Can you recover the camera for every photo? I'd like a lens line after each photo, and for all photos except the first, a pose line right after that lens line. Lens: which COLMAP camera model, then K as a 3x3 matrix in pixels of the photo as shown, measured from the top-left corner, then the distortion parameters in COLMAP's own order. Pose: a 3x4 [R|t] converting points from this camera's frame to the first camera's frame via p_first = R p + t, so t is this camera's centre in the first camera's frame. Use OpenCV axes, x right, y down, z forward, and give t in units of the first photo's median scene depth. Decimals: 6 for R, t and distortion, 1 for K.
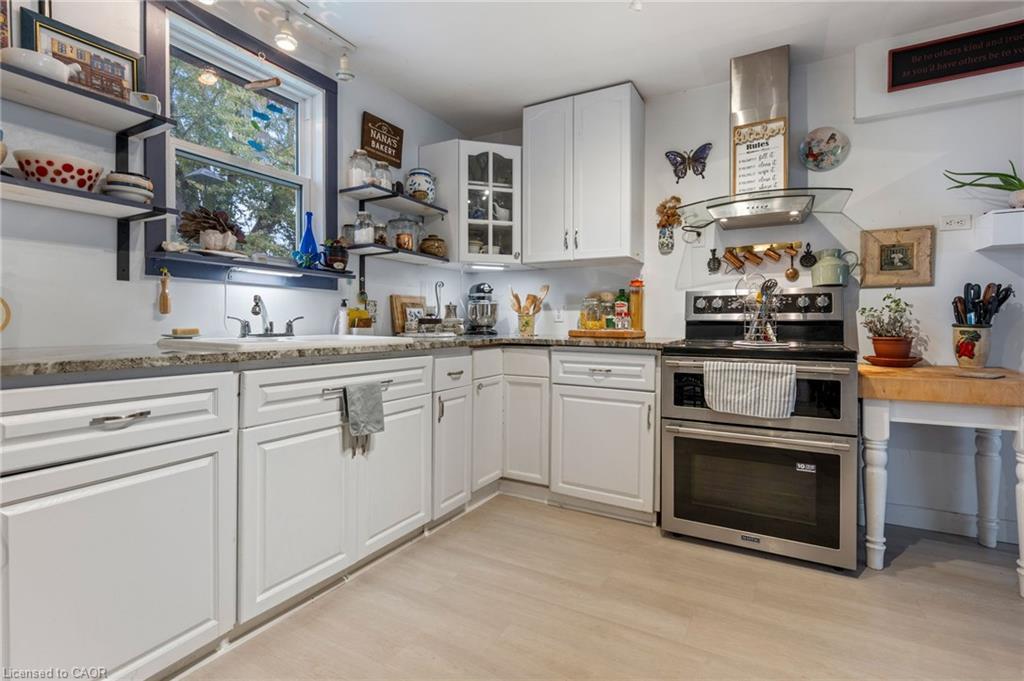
lens RADIAL K [[470.6, 0, 519.3], [0, 470.6, 324.4], [0, 0, 1]] dist [-0.005665, -0.001569]
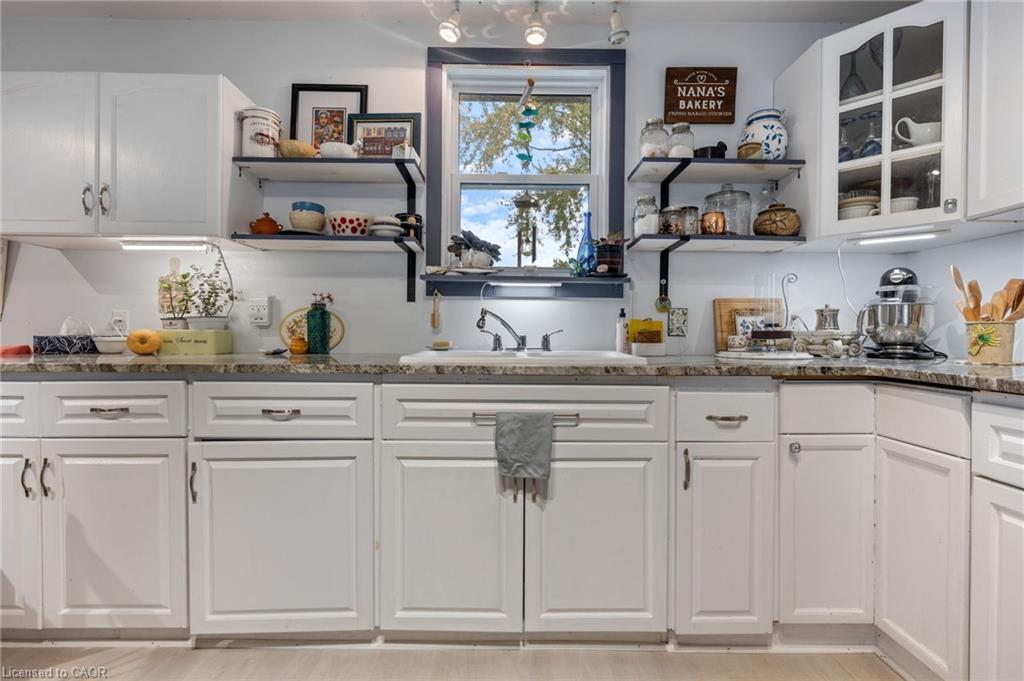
lens RADIAL K [[470.6, 0, 513.4], [0, 470.6, 339.8], [0, 0, 1]] dist [-0.005665, -0.001569]
pose [[0.492936, 0.007430, -0.870034, 0.248202], [-0.005770, 0.999969, 0.005270, -0.001532], [0.870046, 0.002422, 0.492964, 0.419763]]
